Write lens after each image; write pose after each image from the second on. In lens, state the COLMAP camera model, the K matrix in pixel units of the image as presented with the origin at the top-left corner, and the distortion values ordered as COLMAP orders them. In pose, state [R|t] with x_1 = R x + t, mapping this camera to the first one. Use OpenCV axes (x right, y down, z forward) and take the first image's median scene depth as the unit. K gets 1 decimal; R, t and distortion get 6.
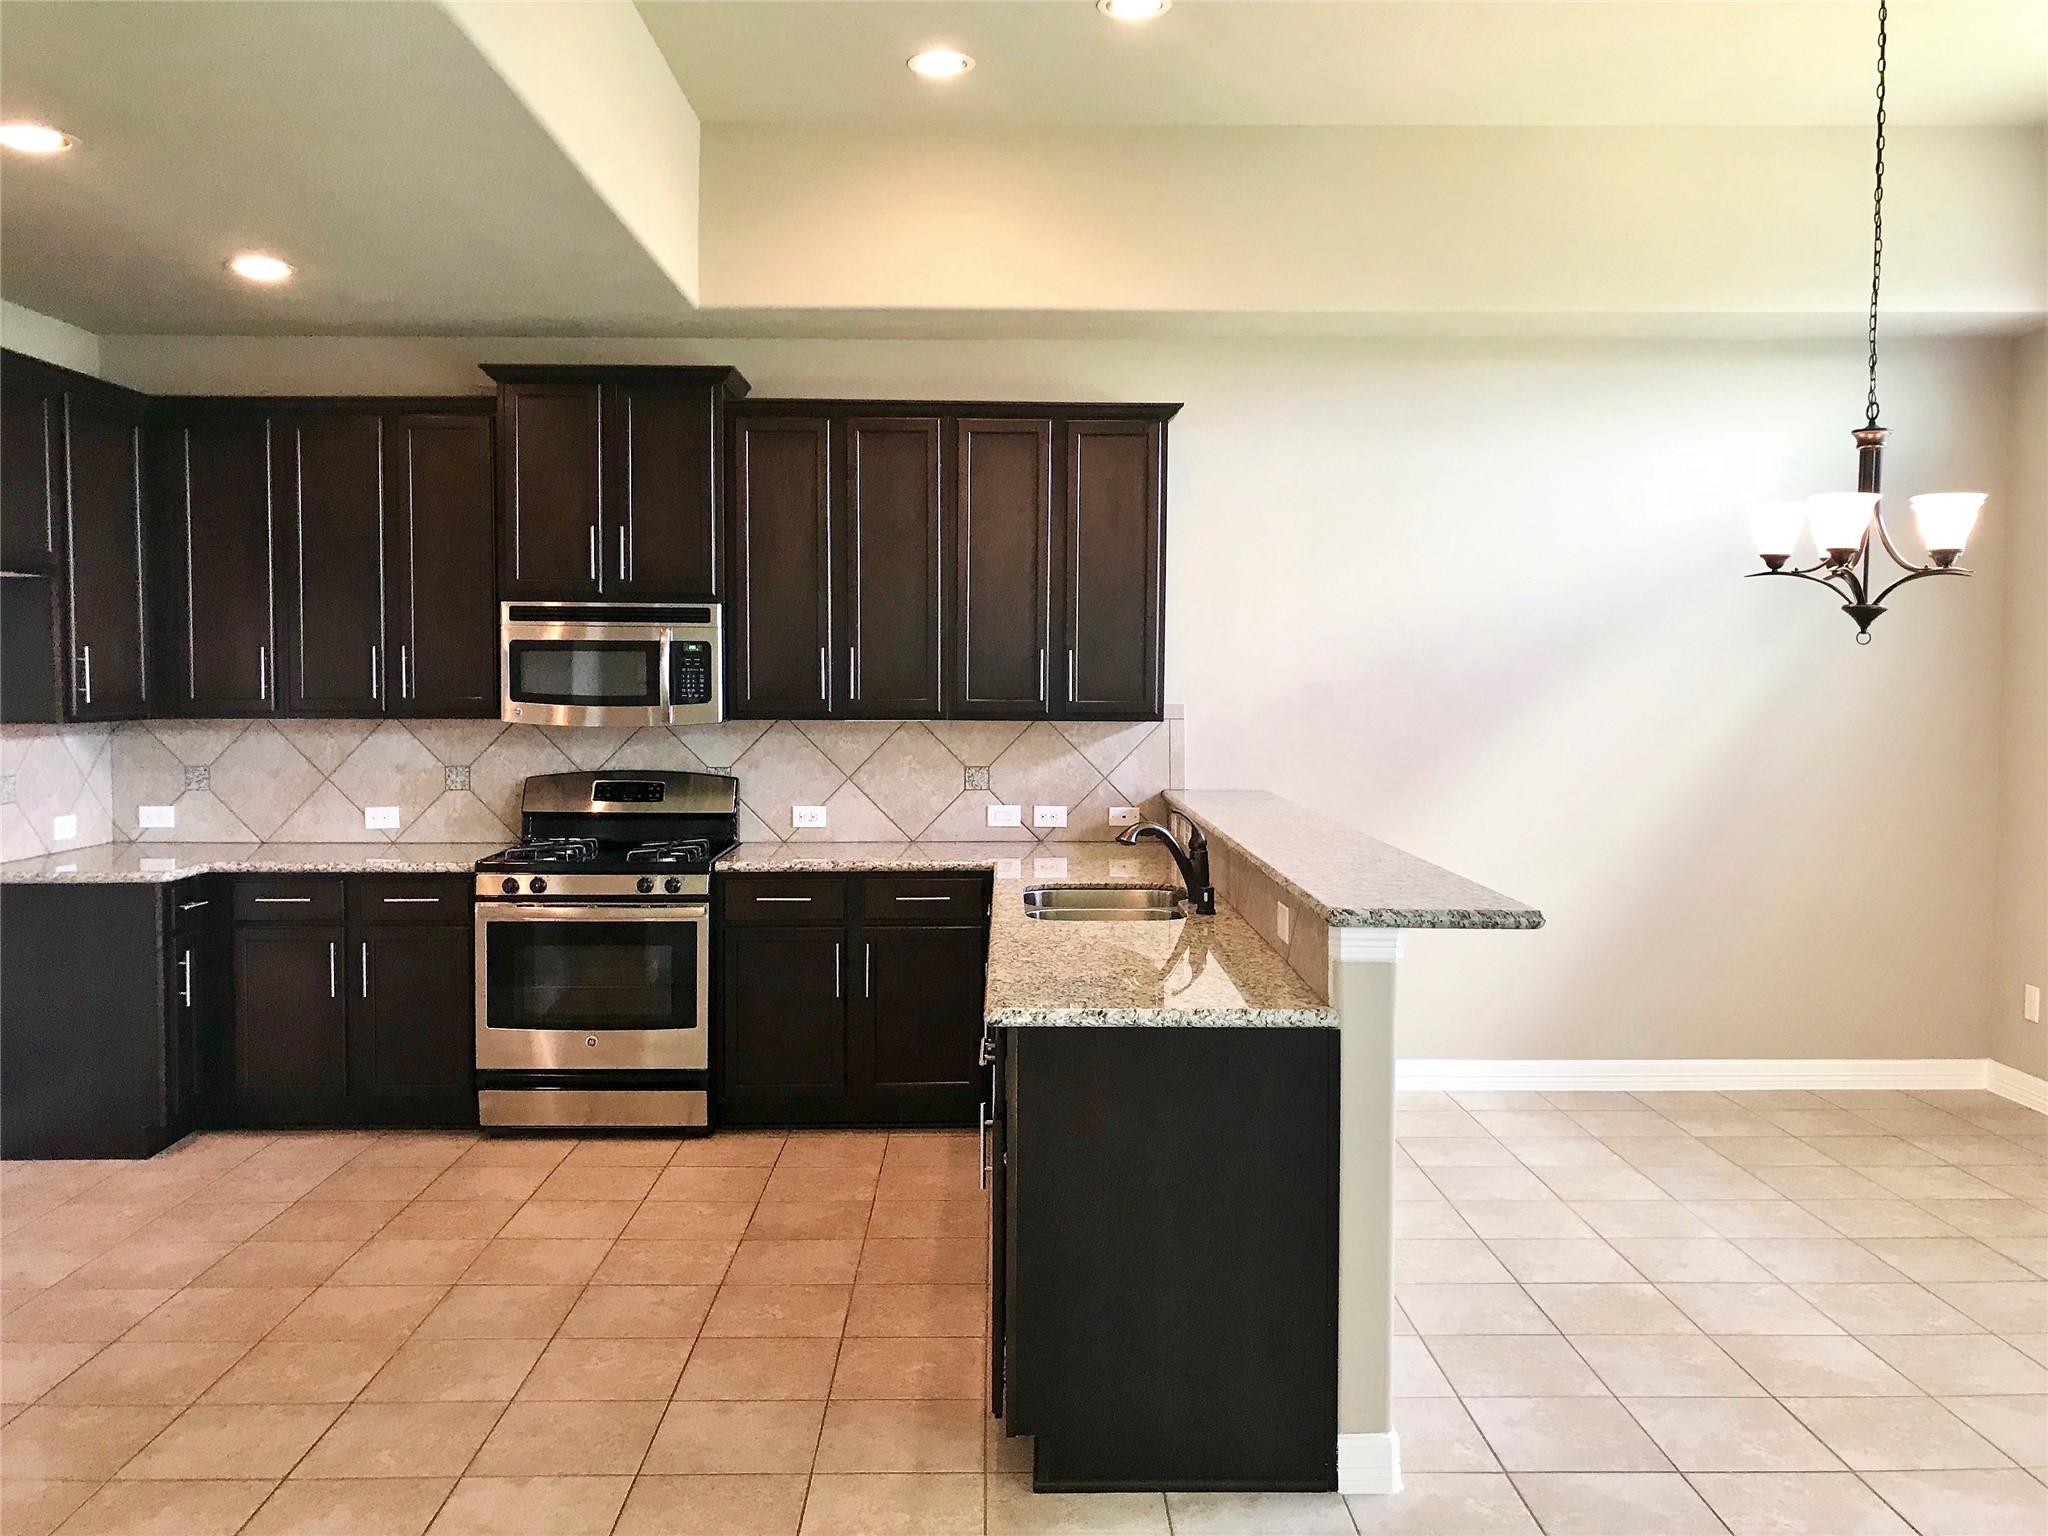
lens RADIAL K [[1706.8, 0, 1028.7], [0, 1706.8, 741.4], [0, 0, 1]] dist [0.046519, -0.065511]
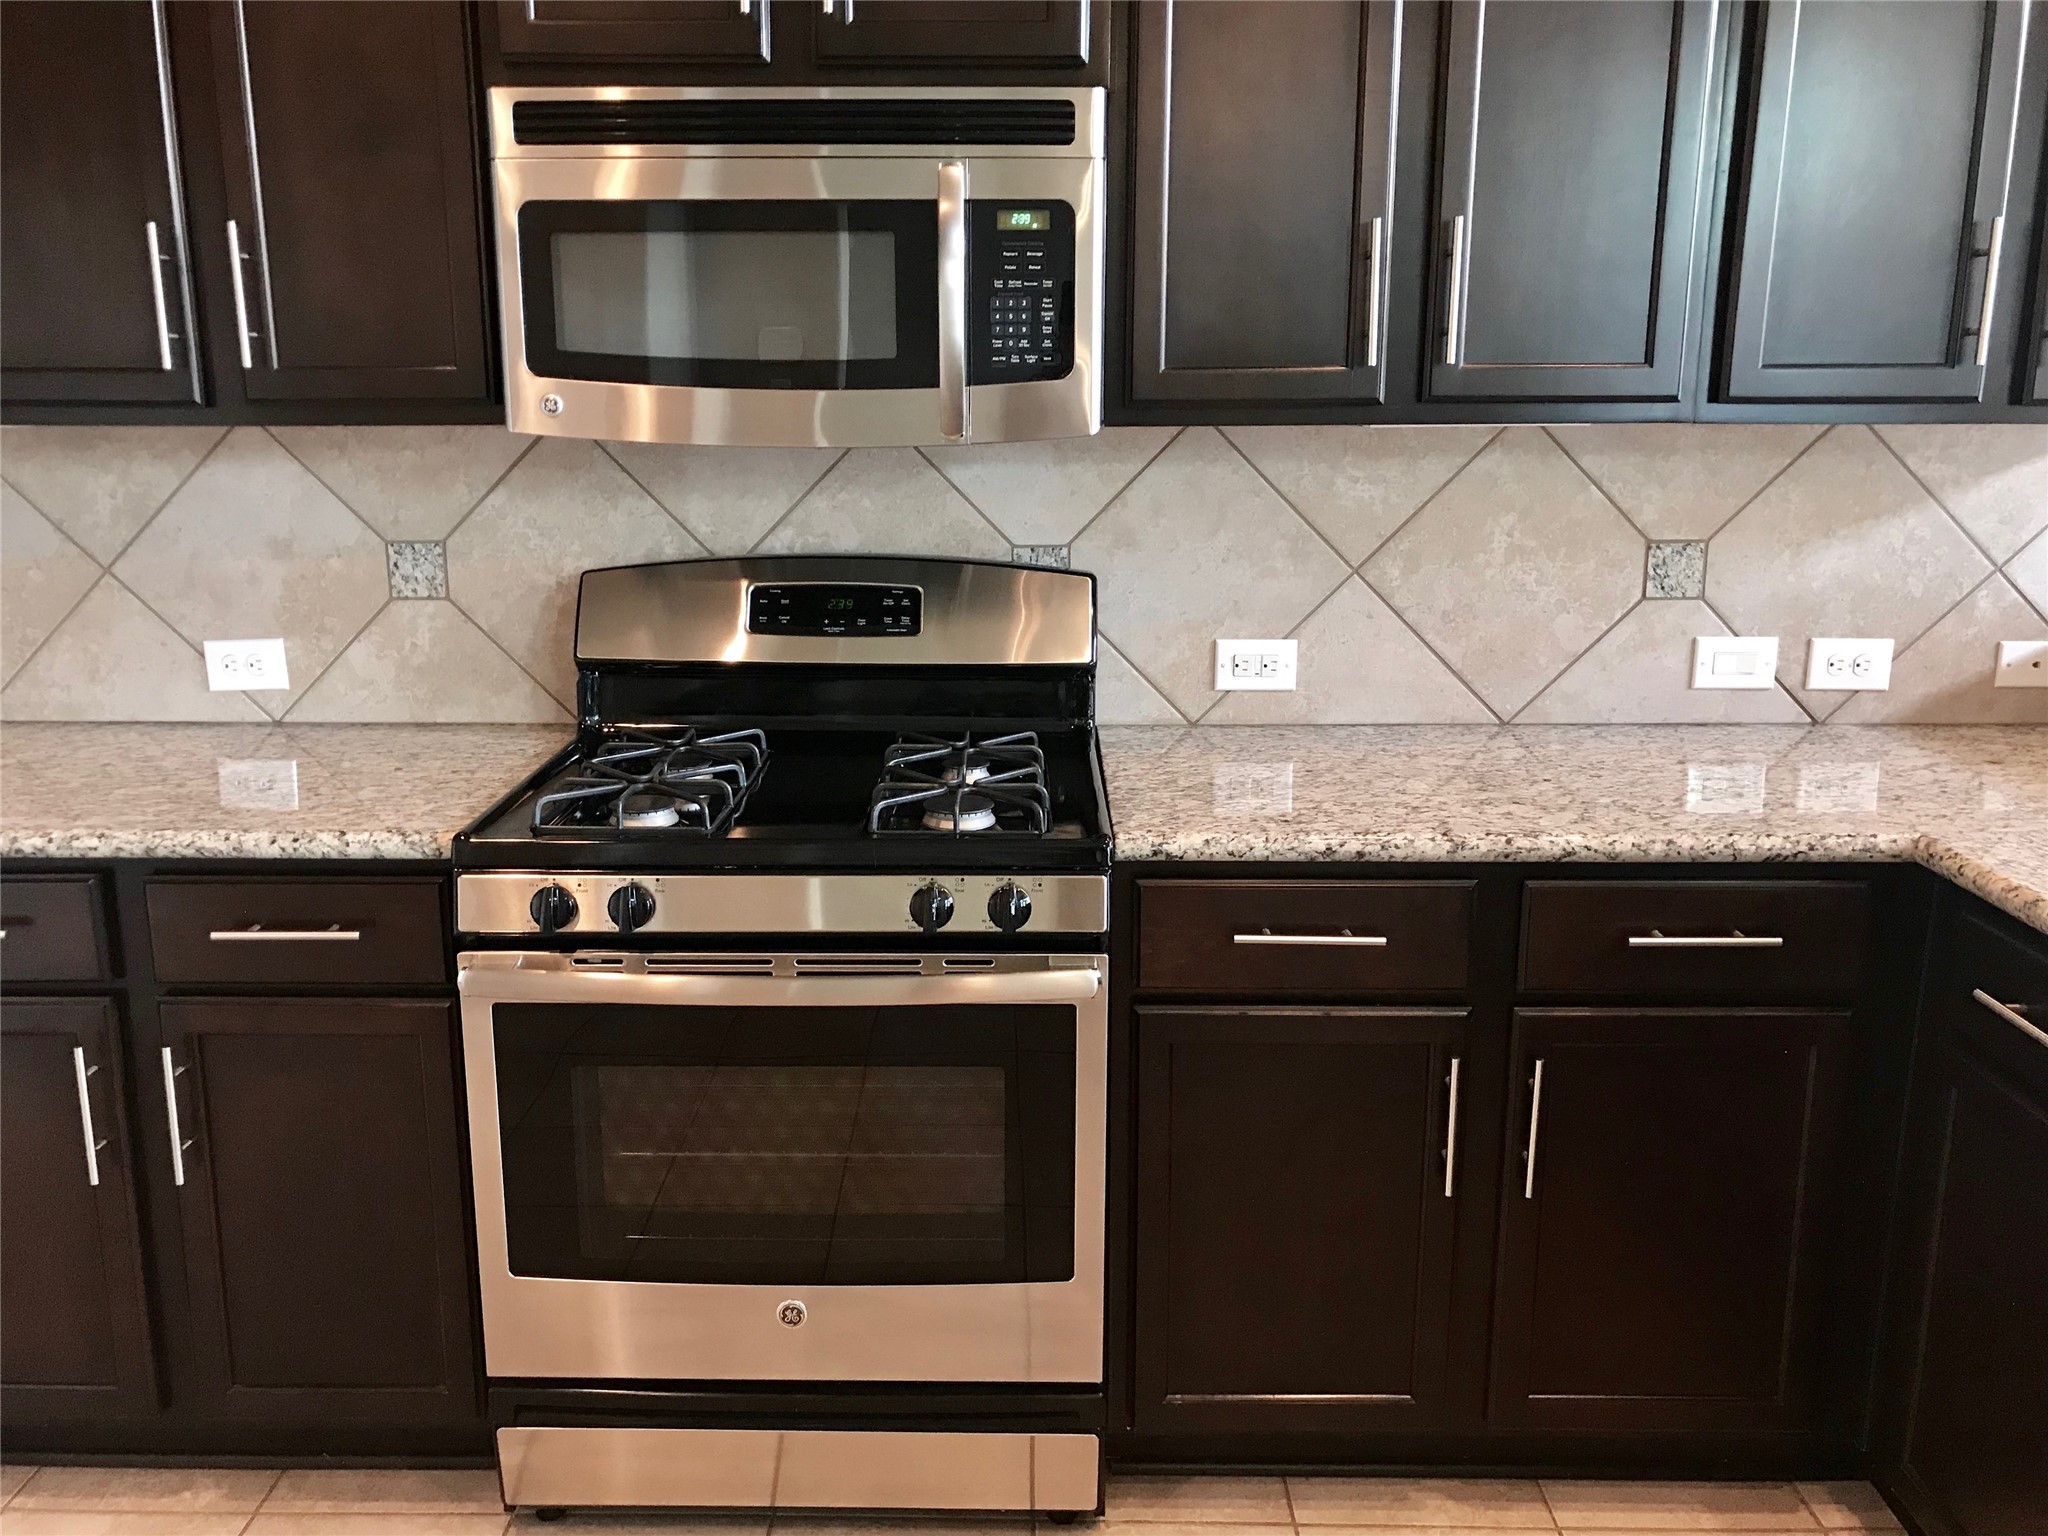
lens RADIAL K [[1706.8, 0, 1019.4], [0, 1706.8, 754.3], [0, 0, 1]] dist [0.046519, -0.065511]
pose [[0.999426, 0.003754, -0.033659, -0.191267], [0.002225, 0.984412, 0.175863, -0.008312], [0.033794, -0.175837, 0.983839, 0.650167]]
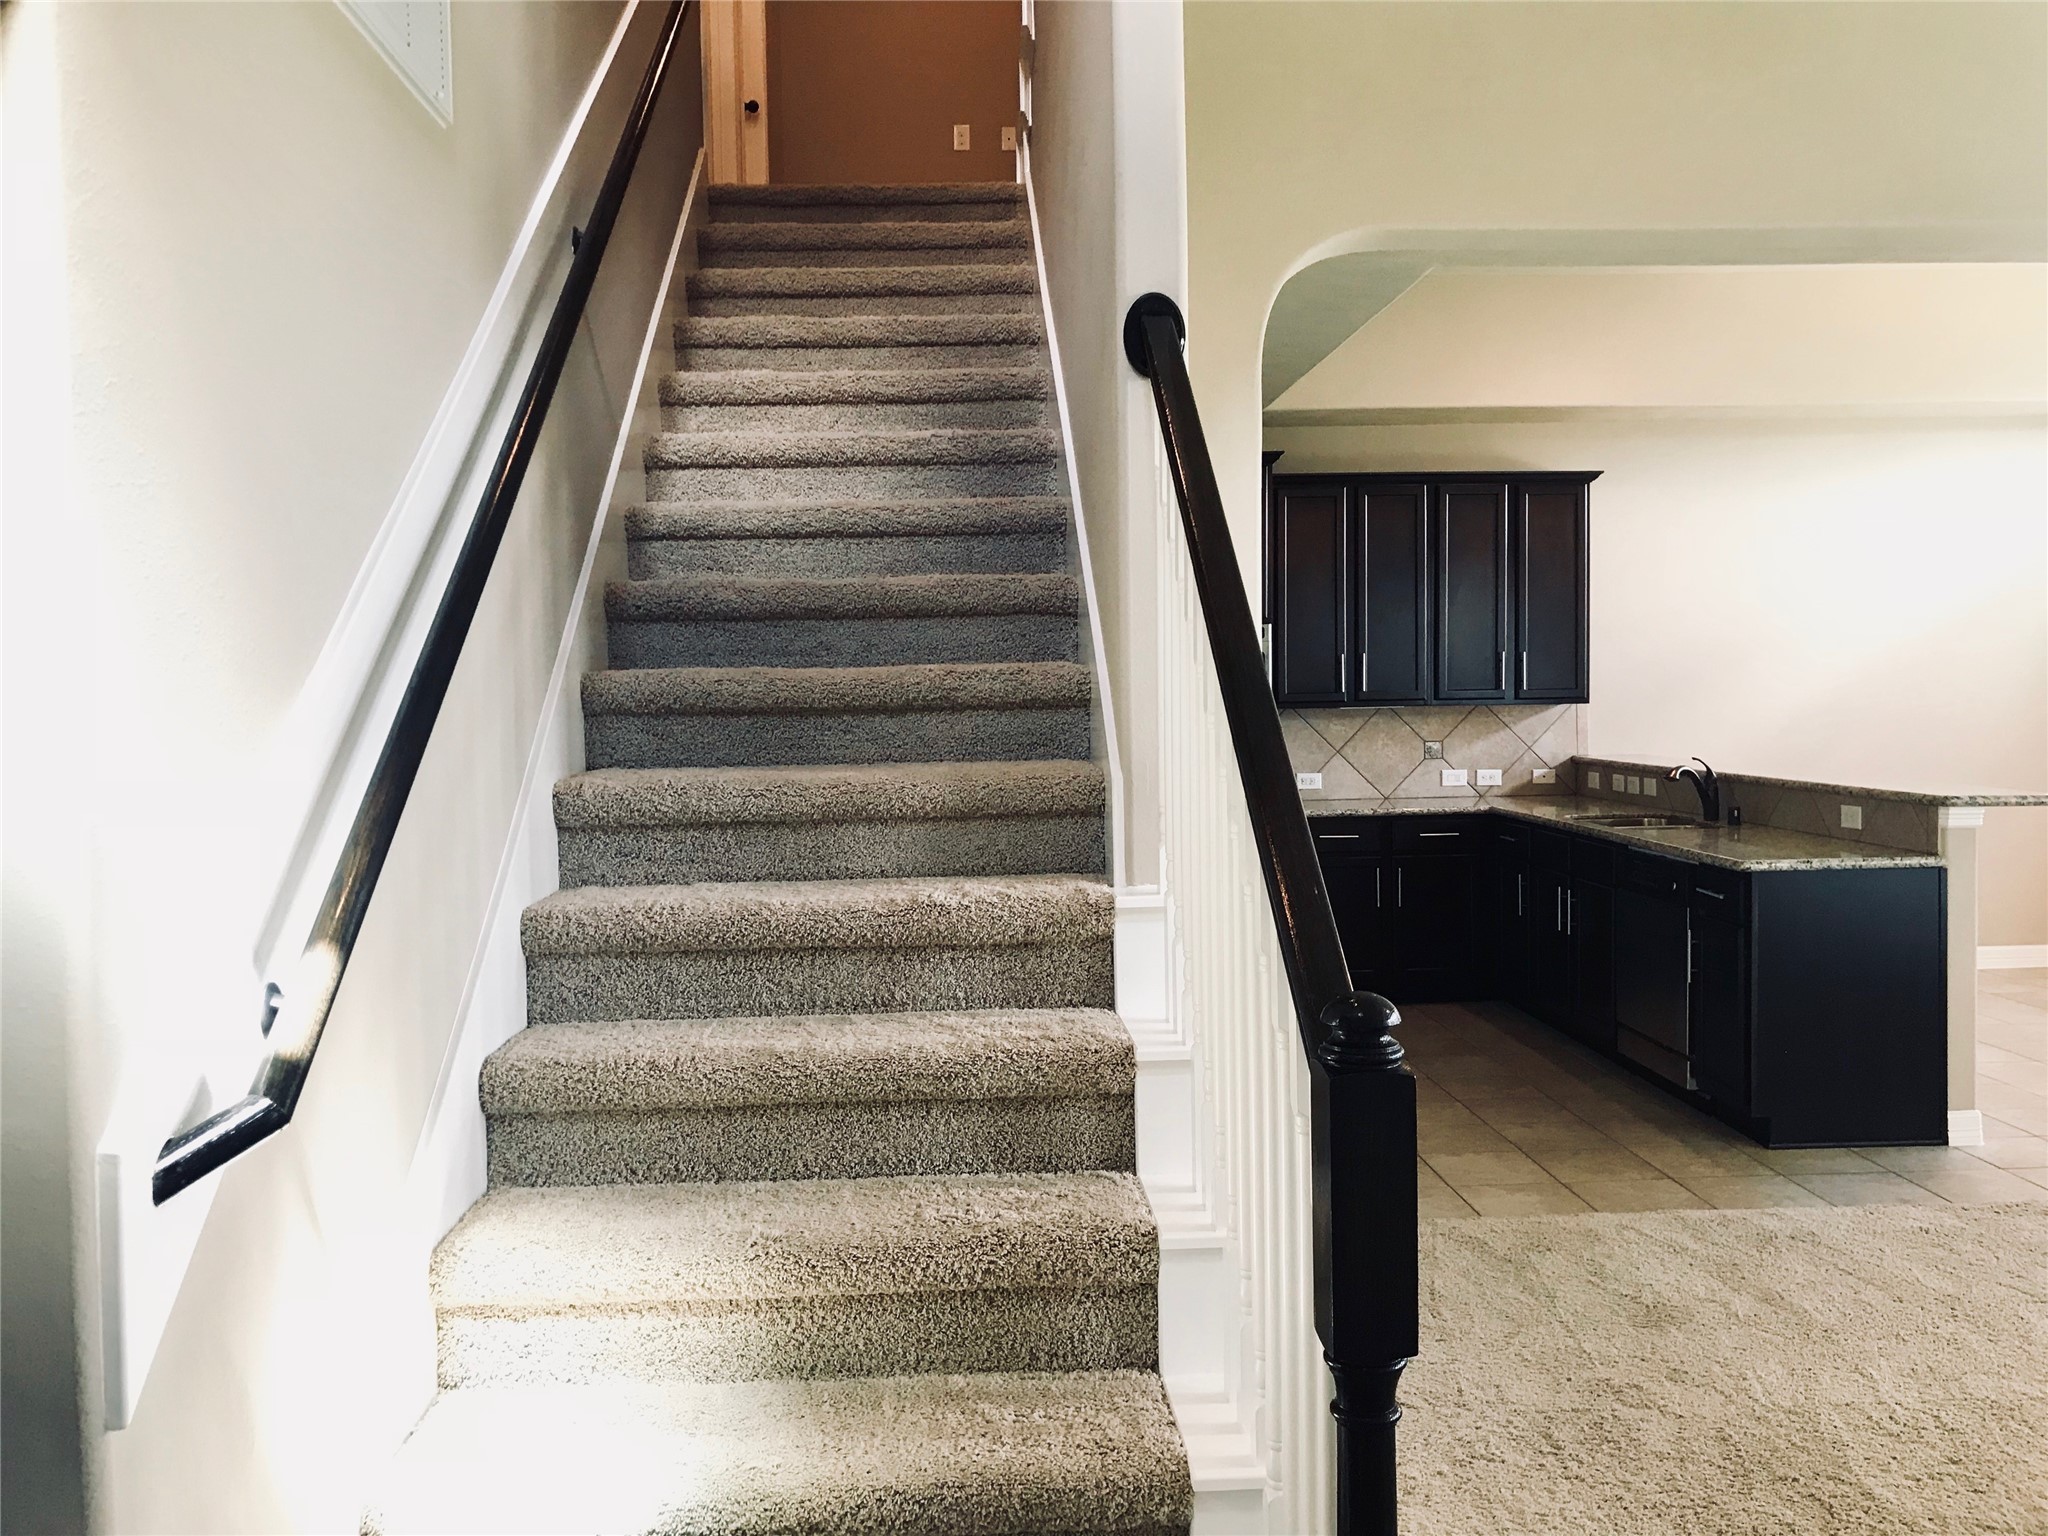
lens RADIAL K [[1706.8, 0, 977.2], [0, 1706.8, 760.2], [0, 0, 1]] dist [0.046519, -0.065511]
pose [[0.999784, -0.020246, 0.004605, -0.440403], [0.020243, 0.999795, 0.000884, 0.023481], [-0.004622, -0.000790, 0.999989, -0.386361]]
